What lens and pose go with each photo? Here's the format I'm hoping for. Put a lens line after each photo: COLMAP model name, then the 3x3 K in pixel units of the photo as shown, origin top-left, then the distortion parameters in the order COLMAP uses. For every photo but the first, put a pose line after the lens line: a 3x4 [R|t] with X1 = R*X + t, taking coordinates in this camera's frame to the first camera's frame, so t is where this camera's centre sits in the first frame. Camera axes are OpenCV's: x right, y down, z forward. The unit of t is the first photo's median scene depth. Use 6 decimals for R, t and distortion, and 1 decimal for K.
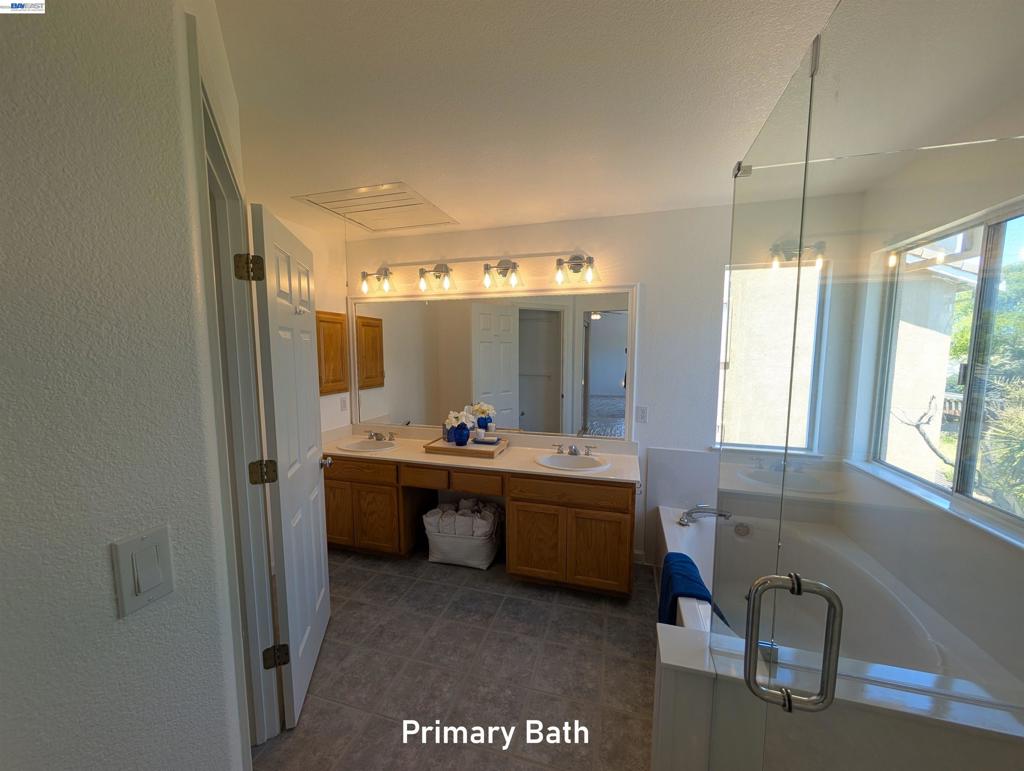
lens RADIAL K [[389.7, 0, 508.8], [0, 389.7, 388.9], [0, 0, 1]] dist [-0.000182, 0.000401]
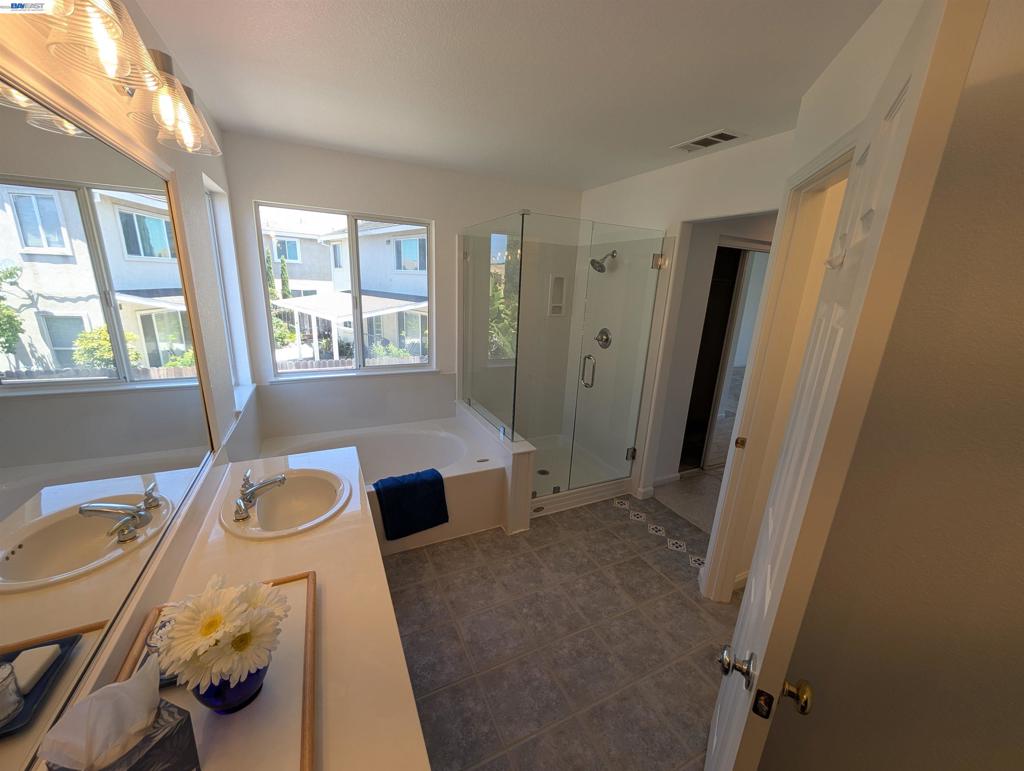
lens RADIAL K [[389.7, 0, 516.3], [0, 389.7, 388.6], [0, 0, 1]] dist [-0.000182, 0.000401]
pose [[-0.684852, -0.219739, 0.694761, -0.401801], [0.031511, 0.943625, 0.329512, -0.135974], [-0.728000, 0.247560, -0.639320, 1.003416]]
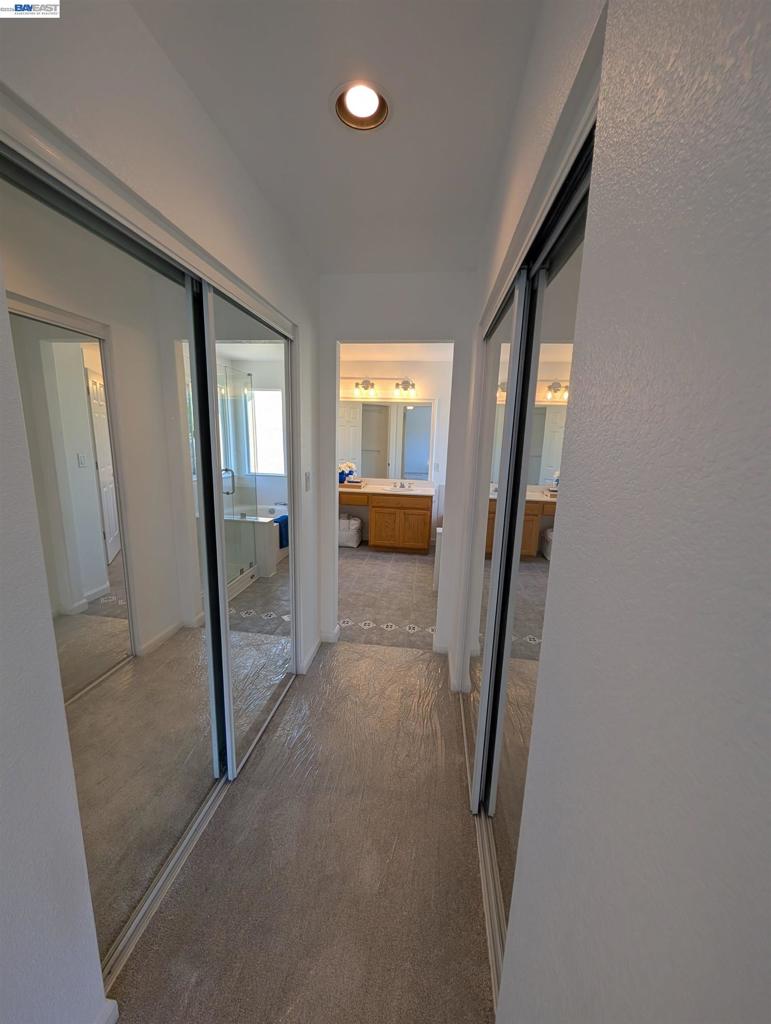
lens RADIAL K [[389.7, 0, 384.0], [0, 389.7, 512.9], [0, 0, 1]] dist [-0.000182, 0.000401]
pose [[0.985795, -0.004633, 0.167887, -0.239576], [-0.012366, 0.994904, 0.100062, 0.099084], [-0.167495, -0.100717, 0.980715, -0.858397]]
